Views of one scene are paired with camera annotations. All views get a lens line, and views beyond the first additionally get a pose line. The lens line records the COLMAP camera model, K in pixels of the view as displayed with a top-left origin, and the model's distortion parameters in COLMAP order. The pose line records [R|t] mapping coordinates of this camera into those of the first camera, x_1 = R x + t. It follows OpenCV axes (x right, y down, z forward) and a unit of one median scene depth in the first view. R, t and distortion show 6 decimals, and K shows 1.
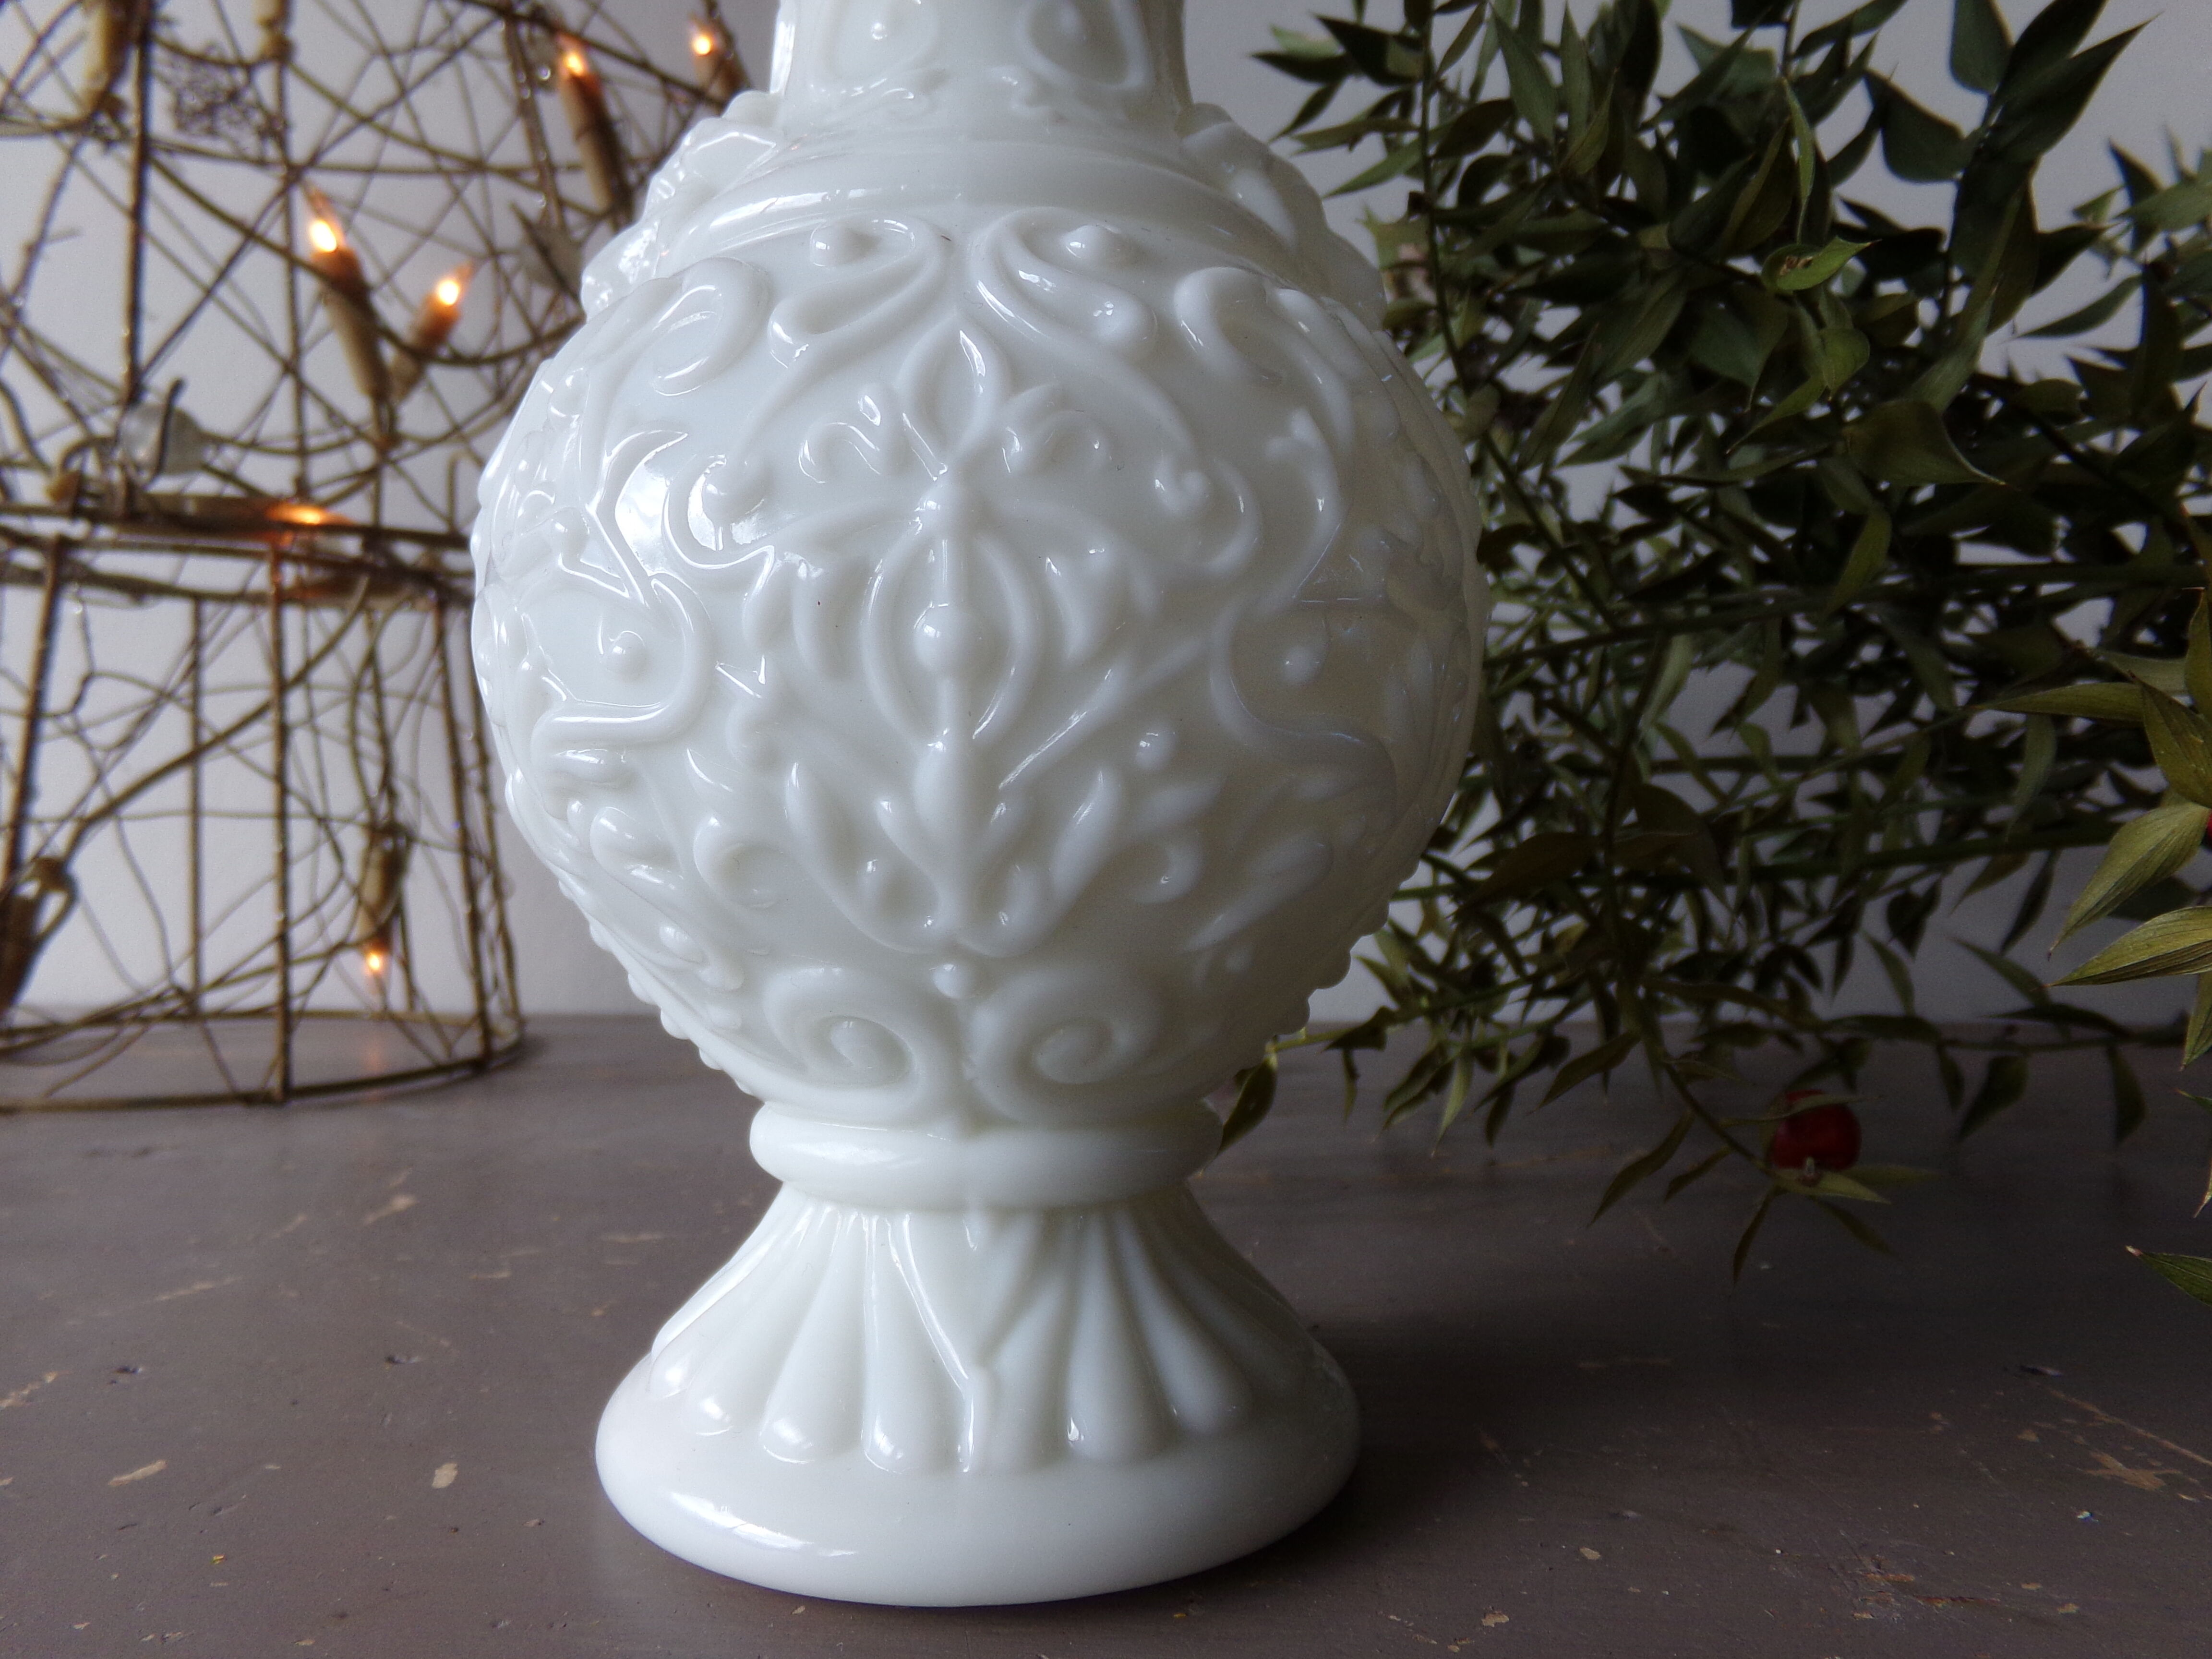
lens RADIAL K [[1511.1, 0, 1099.9], [0, 1511.1, 841.0], [0, 0, 1]] dist [0.013832, 0.003353]
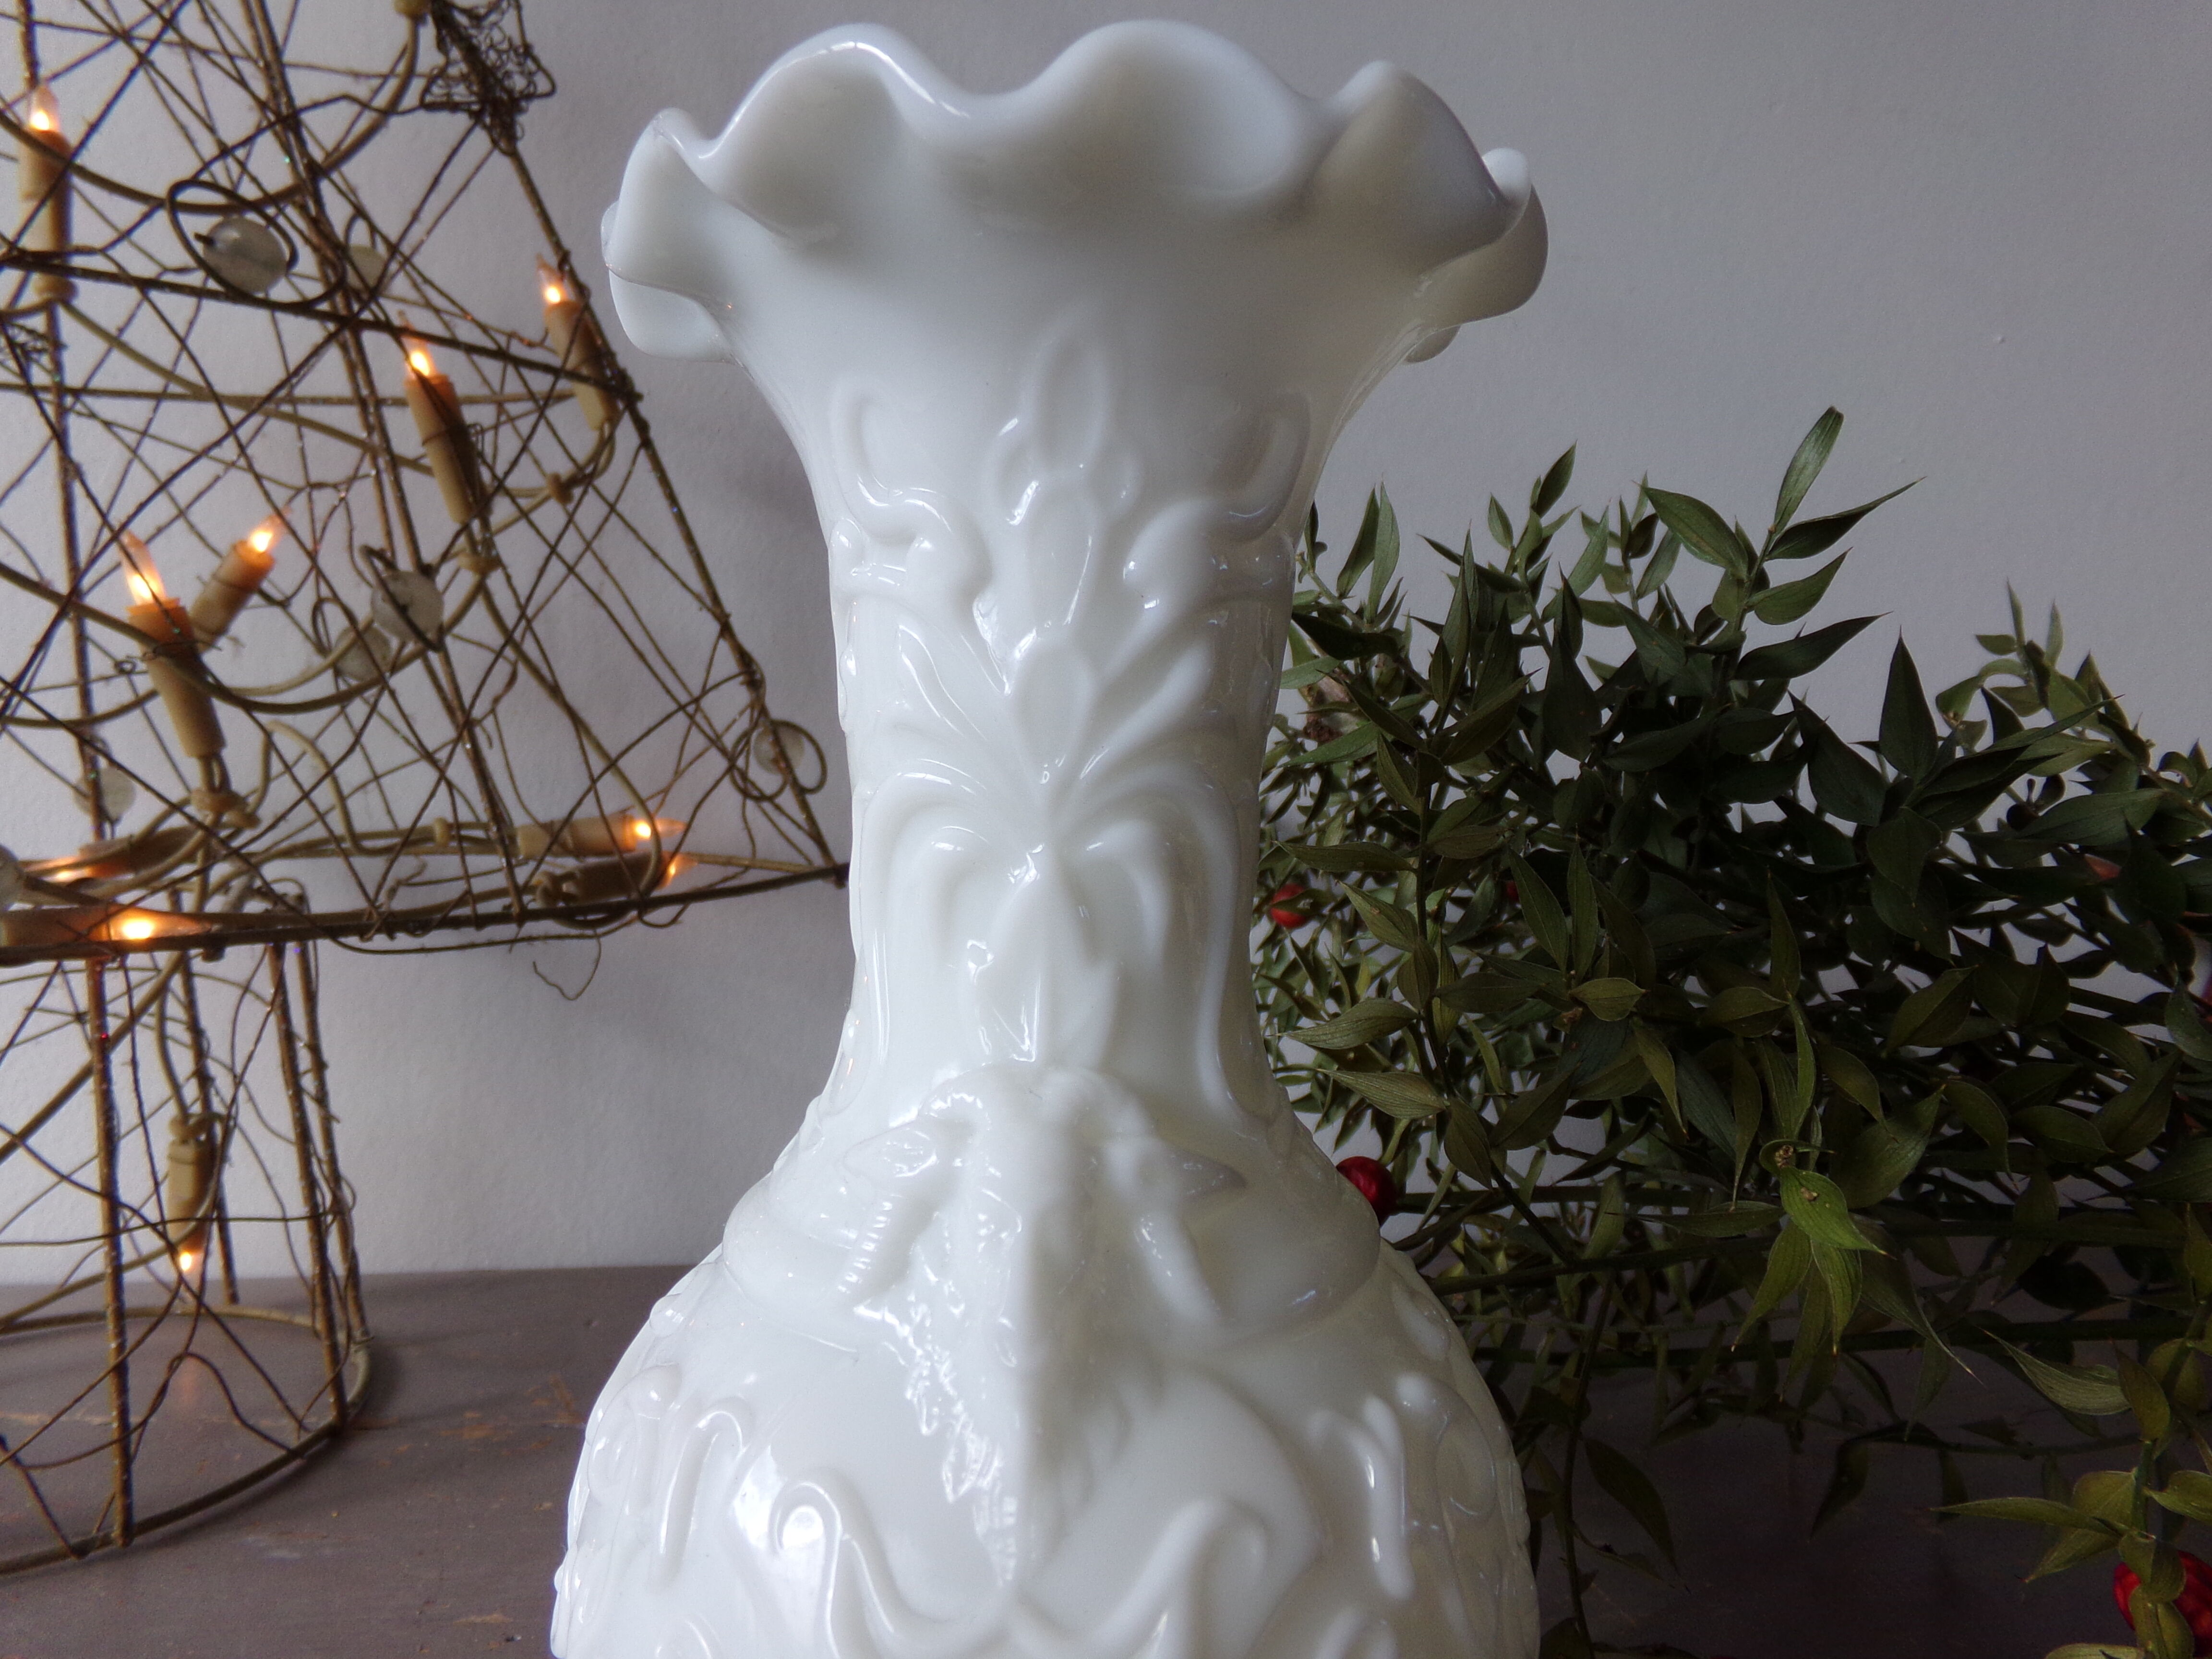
lens RADIAL K [[1511.1, 0, 1106.0], [0, 1511.1, 828.7], [0, 0, 1]] dist [0.013832, 0.003353]
pose [[0.988396, -0.004809, 0.151821, -0.096197], [-0.004065, 0.998303, 0.058087, -0.351099], [-0.151843, -0.058030, 0.986700, 0.021619]]
